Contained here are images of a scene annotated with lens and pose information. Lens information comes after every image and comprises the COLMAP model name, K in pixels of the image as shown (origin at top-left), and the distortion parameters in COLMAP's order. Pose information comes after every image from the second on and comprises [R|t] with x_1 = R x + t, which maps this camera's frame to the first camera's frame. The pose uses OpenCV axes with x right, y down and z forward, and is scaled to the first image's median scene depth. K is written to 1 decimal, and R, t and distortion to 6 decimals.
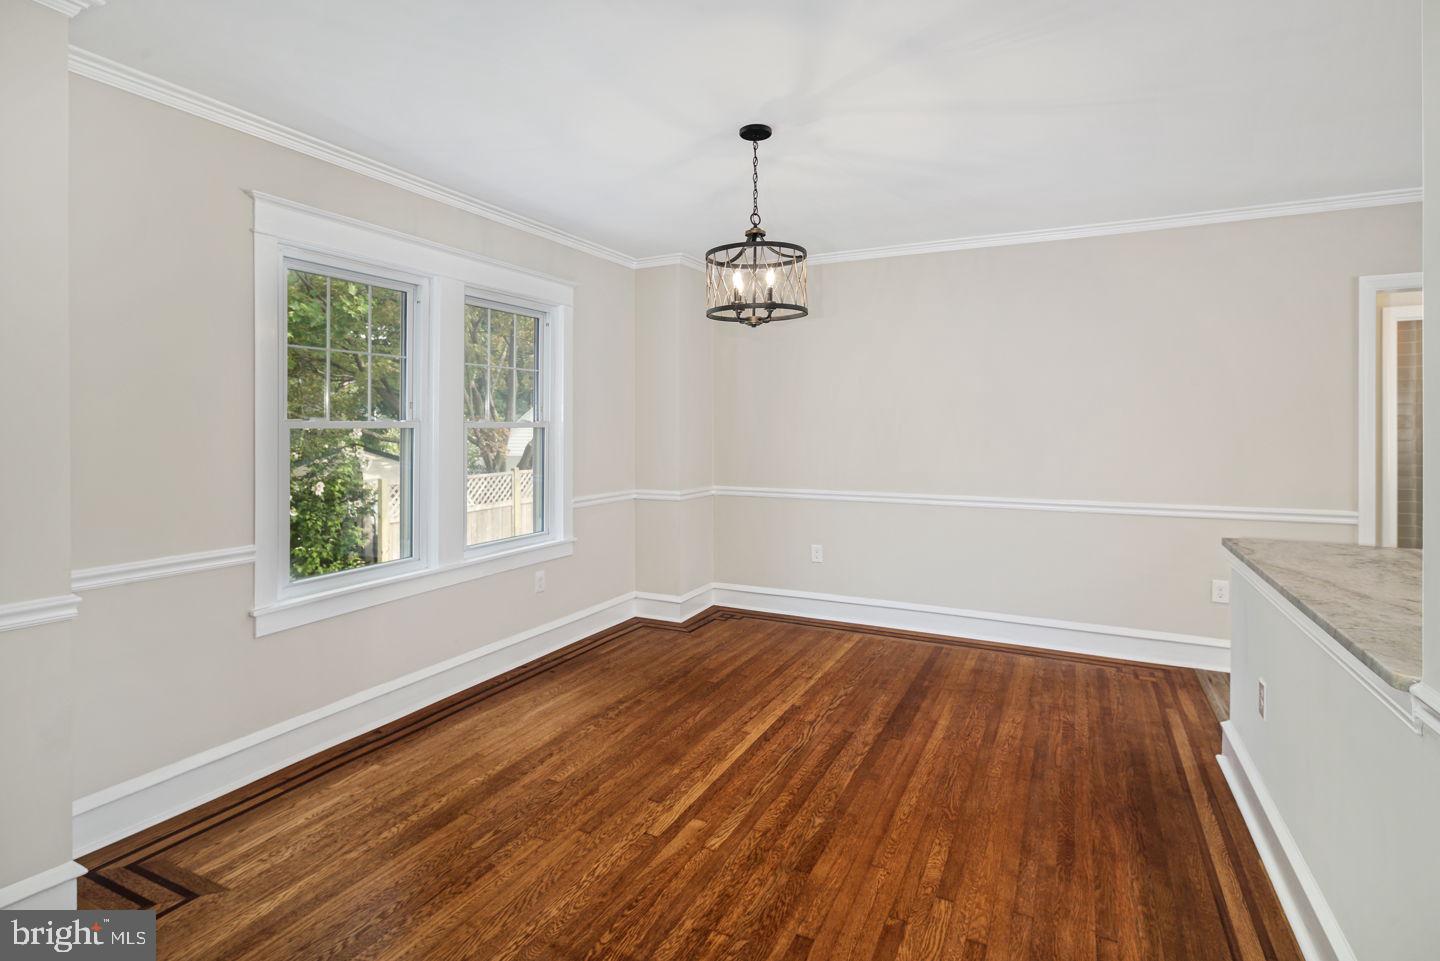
lens RADIAL K [[712.6, 0, 709.6], [0, 712.6, 430.5], [0, 0, 1]] dist [0.001070, -0.000024]
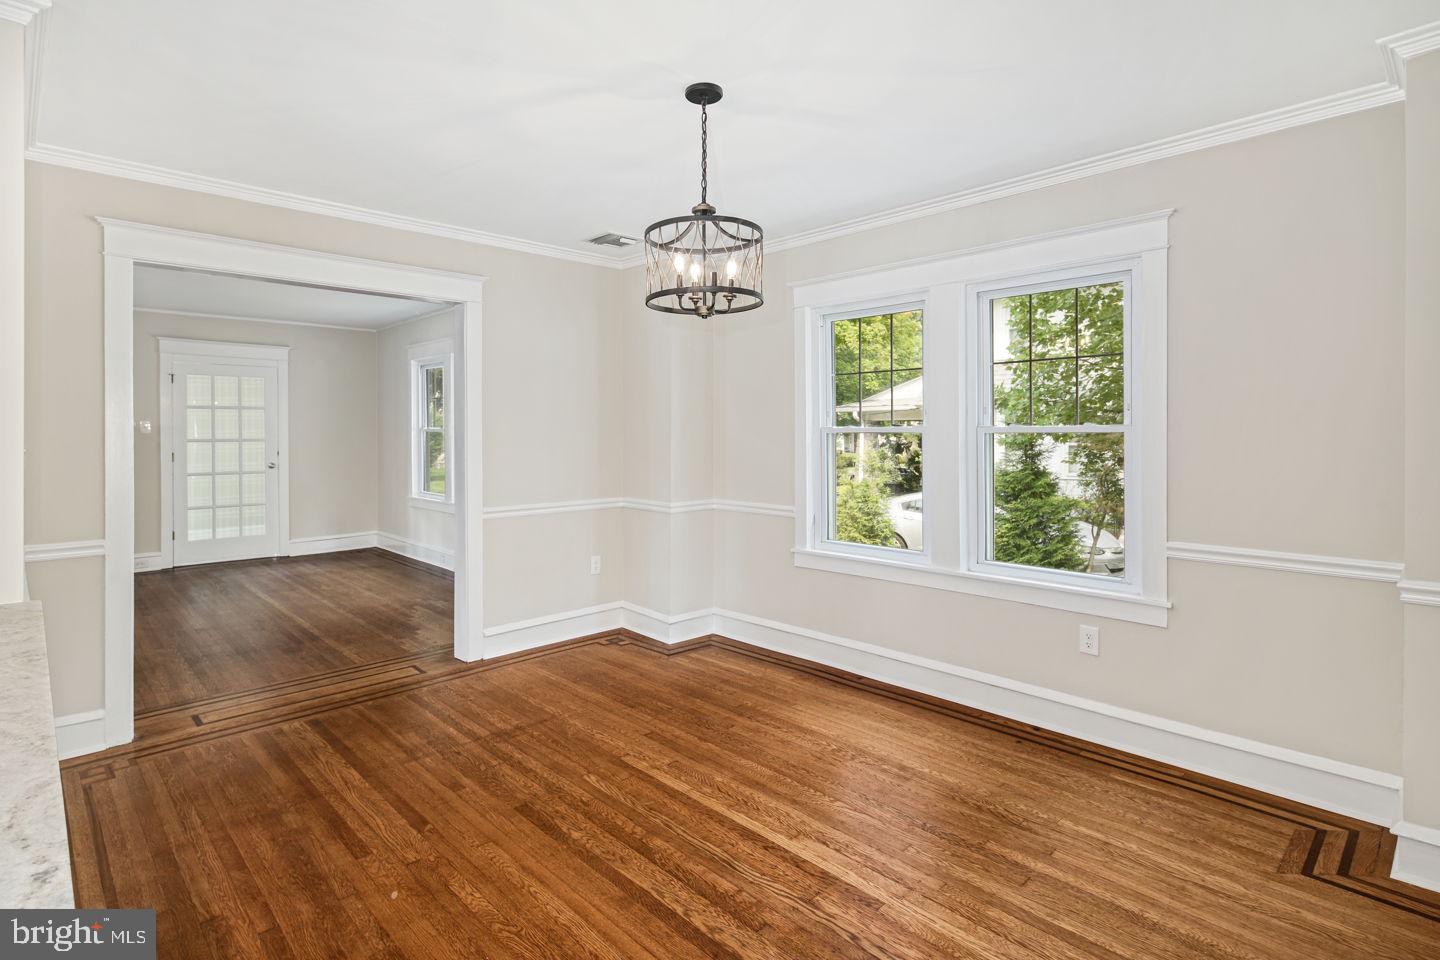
lens RADIAL K [[712.6, 0, 709.6], [0, 712.6, 430.0], [0, 0, 1]] dist [0.001070, -0.000024]
pose [[-0.319870, 0.000711, -0.947461, 0.885534], [-0.004659, 0.999986, 0.002323, -0.010309], [0.947450, 0.005157, -0.319863, 1.285642]]
